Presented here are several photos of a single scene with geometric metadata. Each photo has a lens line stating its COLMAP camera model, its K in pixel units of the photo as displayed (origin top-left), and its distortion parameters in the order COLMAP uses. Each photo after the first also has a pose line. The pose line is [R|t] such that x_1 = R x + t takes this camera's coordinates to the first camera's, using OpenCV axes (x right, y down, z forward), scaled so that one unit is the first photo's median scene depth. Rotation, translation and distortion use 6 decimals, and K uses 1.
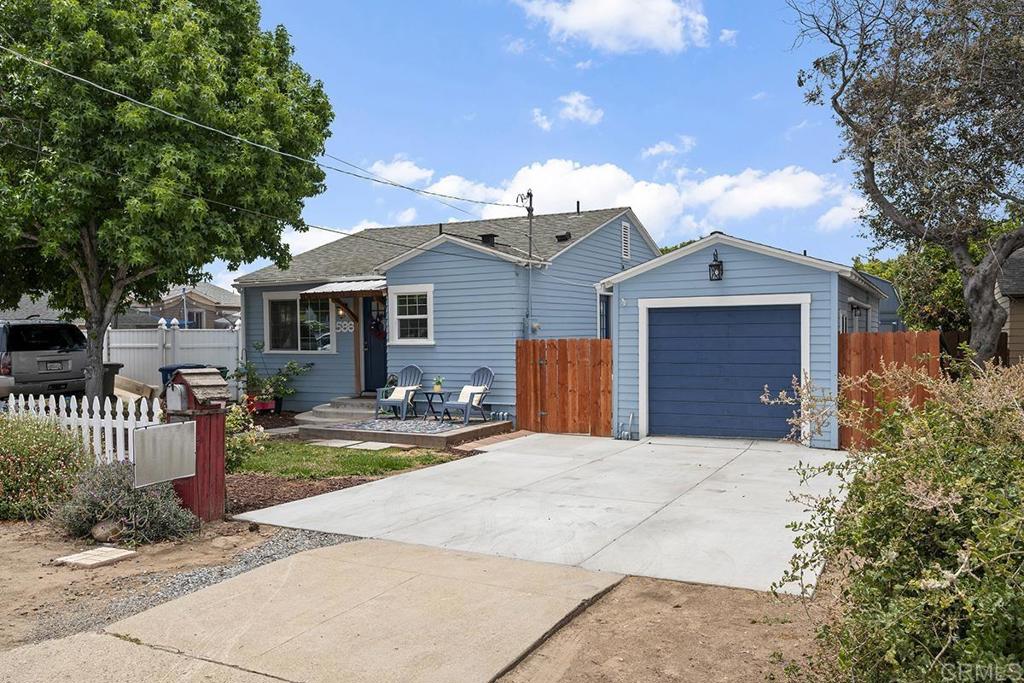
lens RADIAL K [[776.3, 0, 518.0], [0, 776.3, 358.8], [0, 0, 1]] dist [0.003317, -0.001659]
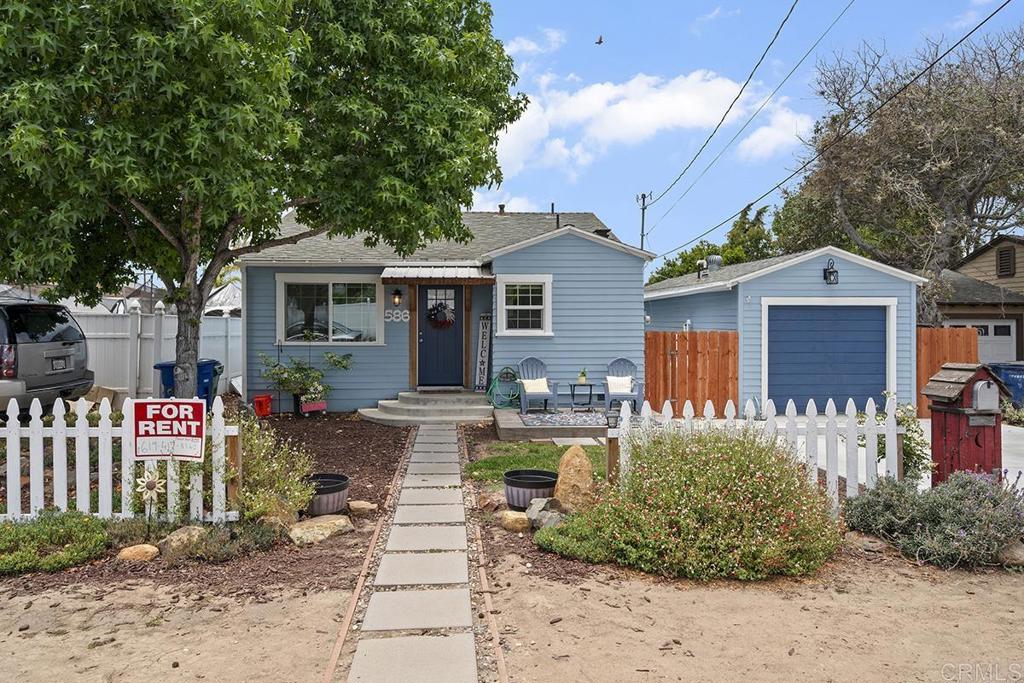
lens RADIAL K [[699.3, 0, 509.0], [0, 699.3, 330.3], [0, 0, 1]] dist [0.005128, -0.000132]
pose [[0.860941, 0.008030, 0.508642, -0.607395], [0.005585, 0.999666, -0.025236, -0.003228], [-0.508675, 0.024568, 0.860608, 0.259861]]
